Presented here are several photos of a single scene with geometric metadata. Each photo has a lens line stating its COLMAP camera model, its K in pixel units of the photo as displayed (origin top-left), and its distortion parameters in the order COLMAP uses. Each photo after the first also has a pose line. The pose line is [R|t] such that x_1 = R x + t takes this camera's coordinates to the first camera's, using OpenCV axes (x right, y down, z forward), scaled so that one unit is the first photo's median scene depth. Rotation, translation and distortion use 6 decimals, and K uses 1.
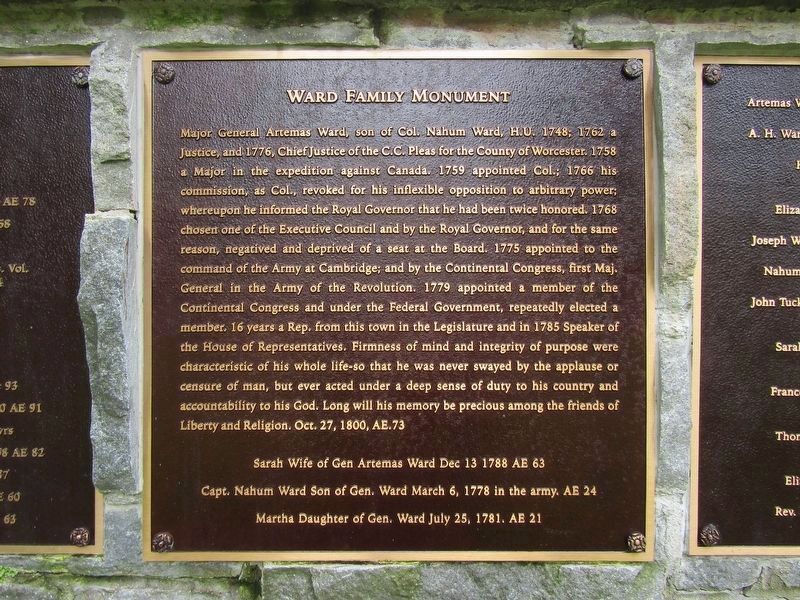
lens RADIAL K [[559.1, 0, 400.0], [0, 559.1, 300.0], [0, 0, 1]] dist [0.000630, 0.002392]
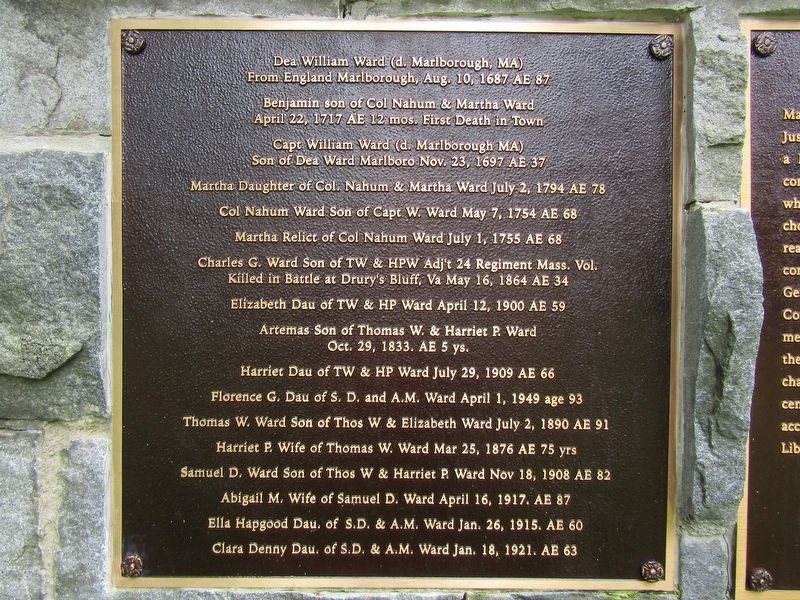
lens RADIAL K [[573.2, 0, 395.6], [0, 573.2, 287.6], [0, 0, 1]] dist [0.003414, 0.003447]
pose [[0.999444, 0.017722, 0.028242, -1.003331], [-0.018146, 0.999726, 0.014804, -0.029354], [-0.027972, -0.015308, 0.999491, 0.113063]]
